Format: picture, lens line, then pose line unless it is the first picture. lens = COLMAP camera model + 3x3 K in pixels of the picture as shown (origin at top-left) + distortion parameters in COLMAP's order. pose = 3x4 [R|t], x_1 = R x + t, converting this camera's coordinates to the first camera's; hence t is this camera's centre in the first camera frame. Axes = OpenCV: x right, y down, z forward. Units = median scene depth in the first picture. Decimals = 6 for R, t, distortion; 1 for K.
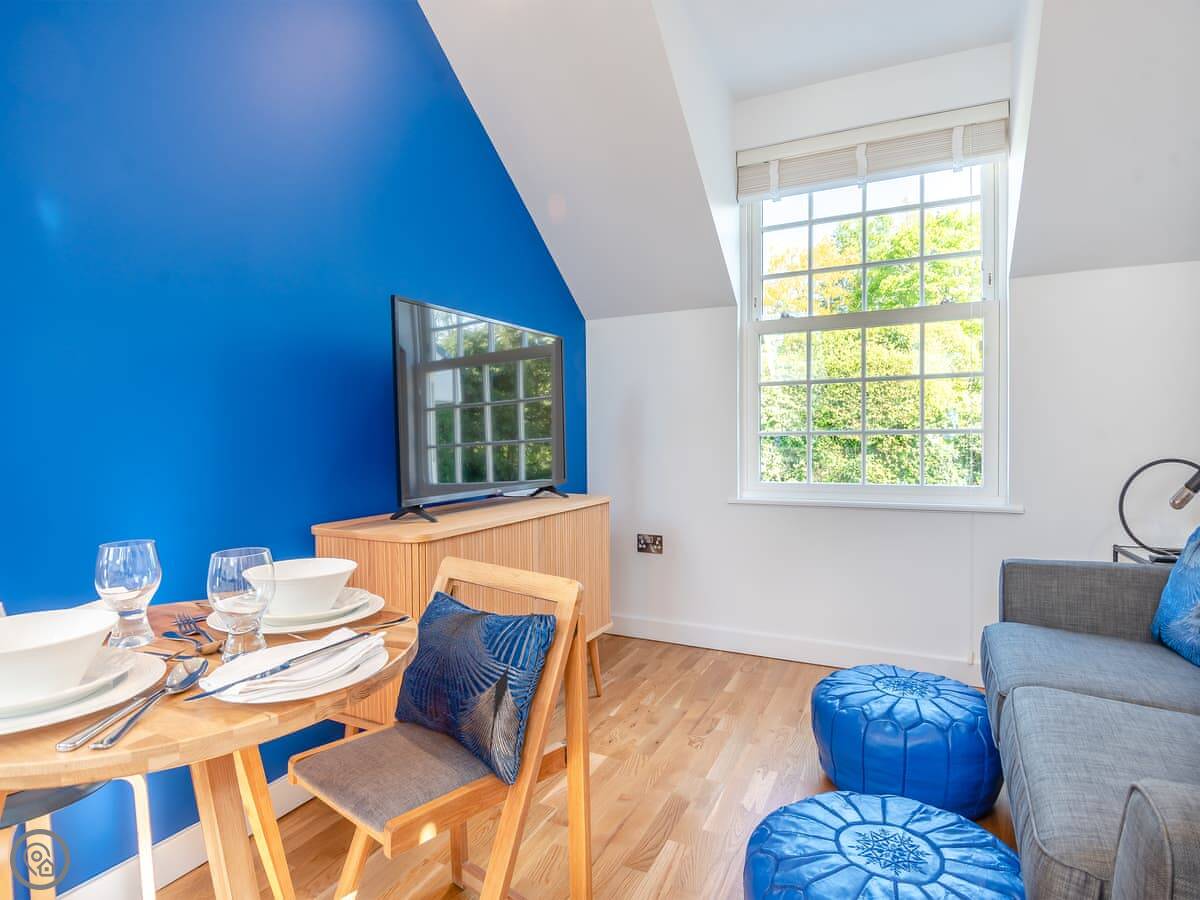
lens RADIAL K [[646.5, 0, 592.2], [0, 646.5, 458.4], [0, 0, 1]] dist [0.009945, -0.022059]
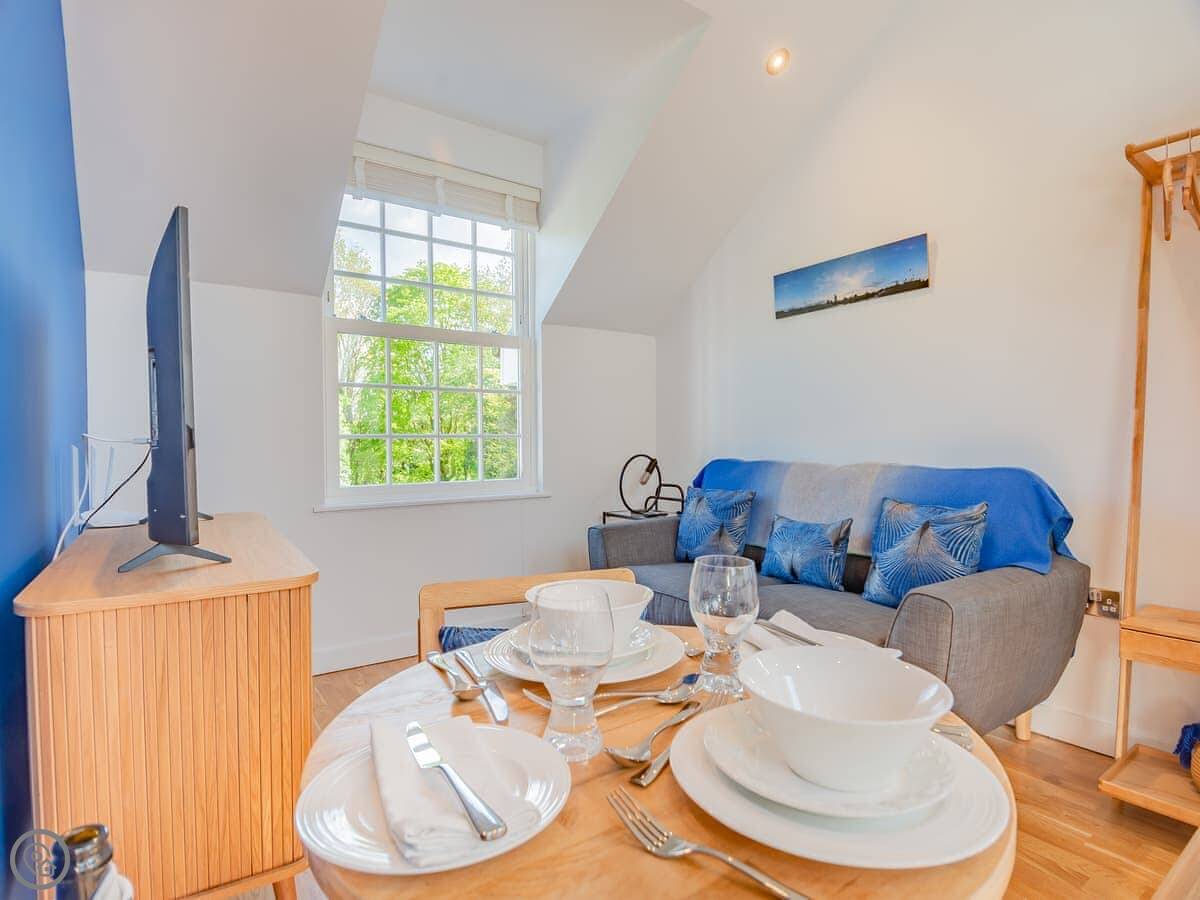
lens RADIAL K [[646.5, 0, 607.7], [0, 646.5, 461.3], [0, 0, 1]] dist [0.009945, -0.022059]
pose [[0.460340, -0.019549, 0.887528, -0.407379], [0.026680, 0.999611, 0.008179, 0.001157], [-0.887342, 0.019914, 0.460682, 0.217137]]
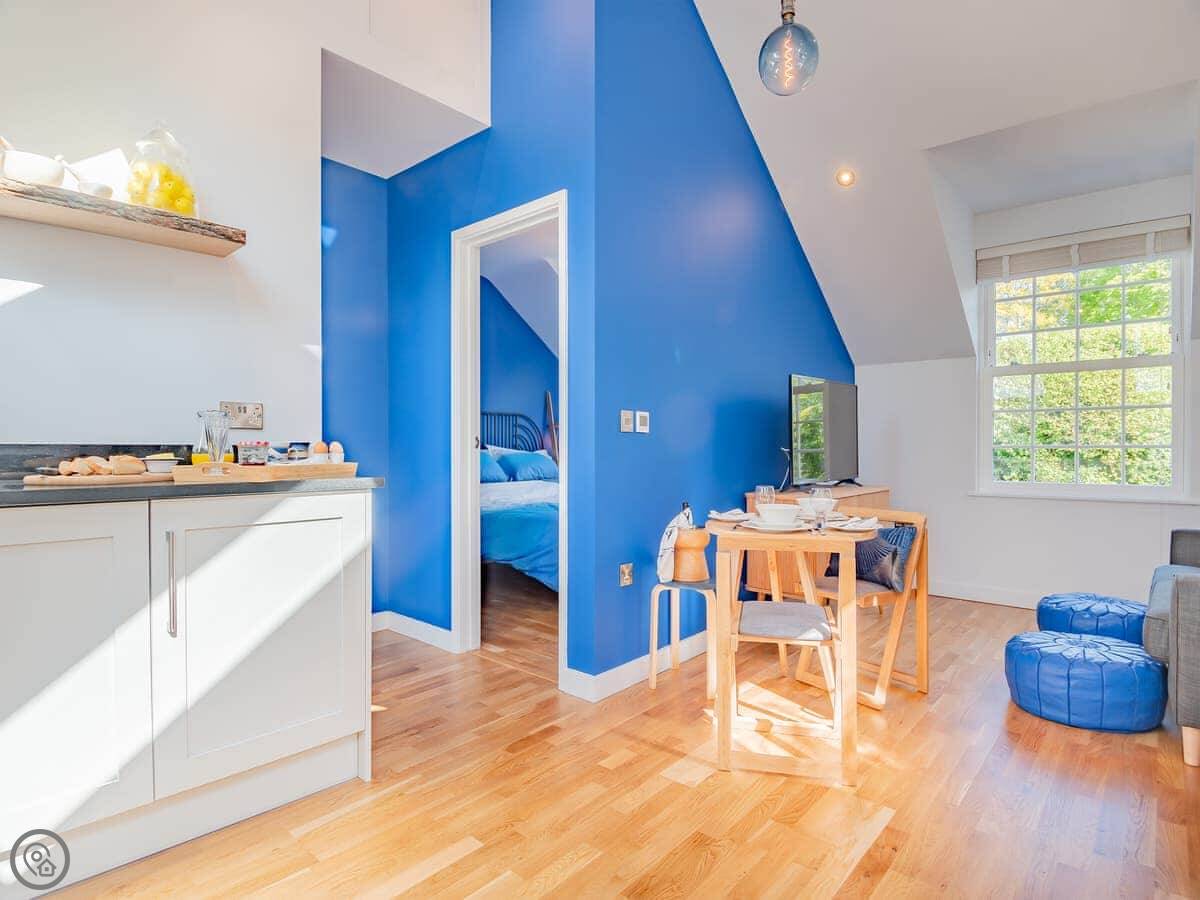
lens RADIAL K [[646.5, 0, 591.2], [0, 646.5, 453.4], [0, 0, 1]] dist [0.009945, -0.022059]
pose [[0.966424, 0.012171, -0.256663, -0.228702], [-0.017070, 0.999712, -0.016869, 0.014830], [0.256384, 0.020684, 0.966354, -0.597706]]
